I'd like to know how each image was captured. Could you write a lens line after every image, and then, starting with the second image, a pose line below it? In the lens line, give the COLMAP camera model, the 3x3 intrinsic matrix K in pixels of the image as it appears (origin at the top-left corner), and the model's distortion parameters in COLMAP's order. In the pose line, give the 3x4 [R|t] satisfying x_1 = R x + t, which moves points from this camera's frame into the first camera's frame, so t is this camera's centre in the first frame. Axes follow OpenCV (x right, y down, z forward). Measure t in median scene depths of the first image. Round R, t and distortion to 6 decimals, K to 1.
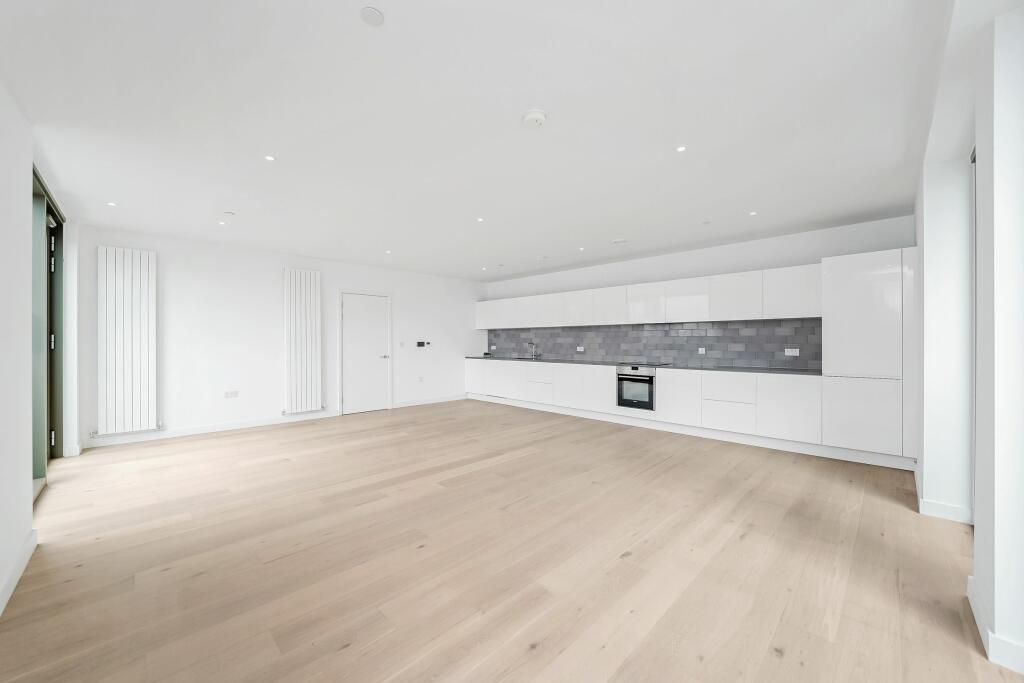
lens RADIAL K [[389.4, 0, 512.0], [0, 389.4, 341.5], [0, 0, 1]] dist [-0.021620, 0.000090]
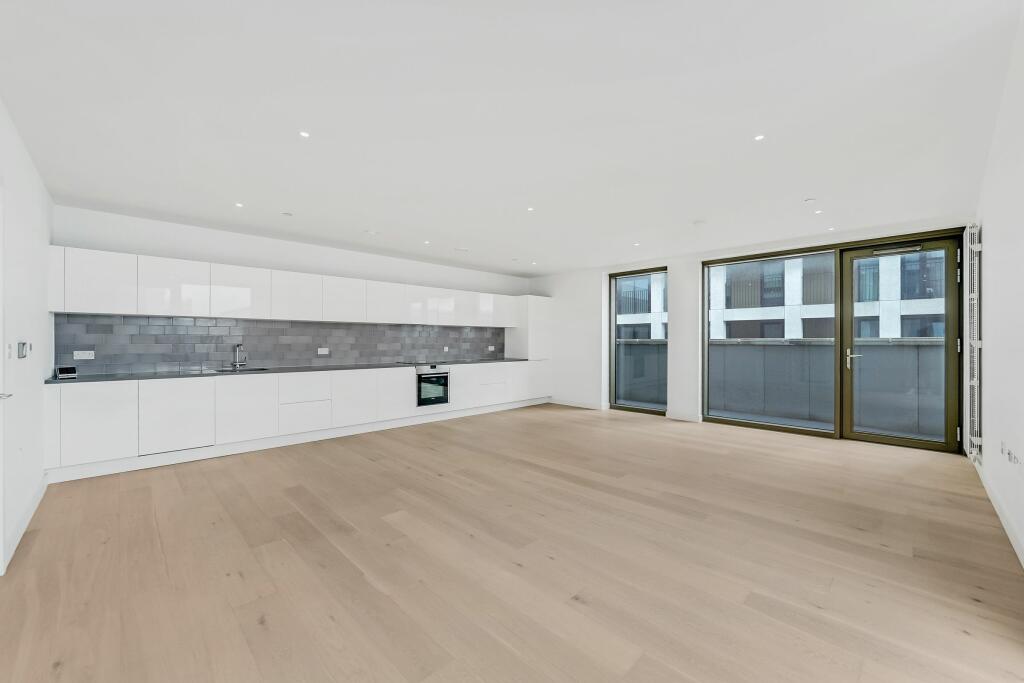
lens RADIAL K [[389.4, 0, 512.0], [0, 389.4, 341.5], [0, 0, 1]] dist [-0.021620, 0.000090]
pose [[-0.004727, -0.000619, 0.999989, -0.668866], [-0.001296, 0.999999, 0.000613, -0.001124], [-0.999988, -0.001293, -0.004728, 0.711974]]
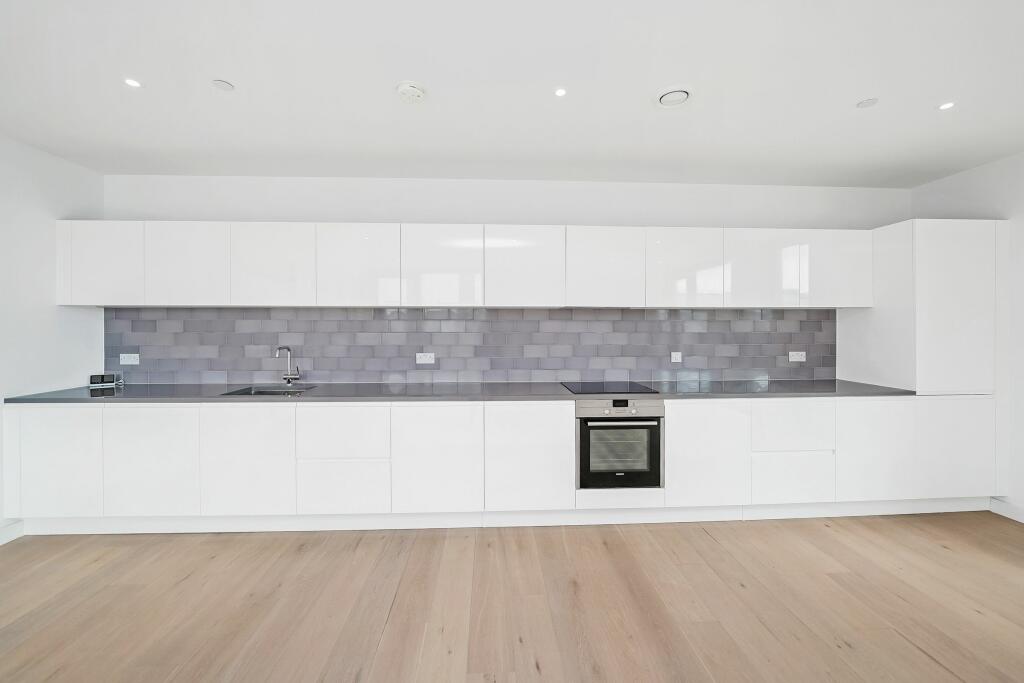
lens RADIAL K [[390.8, 0, 511.8], [0, 390.8, 329.1], [0, 0, 1]] dist [-0.012305, 0.000113]
pose [[0.668274, -0.001461, 0.743914, -0.105301], [-0.001051, 0.999995, 0.002908, -0.017895], [-0.743915, -0.002726, 0.668269, 0.706384]]
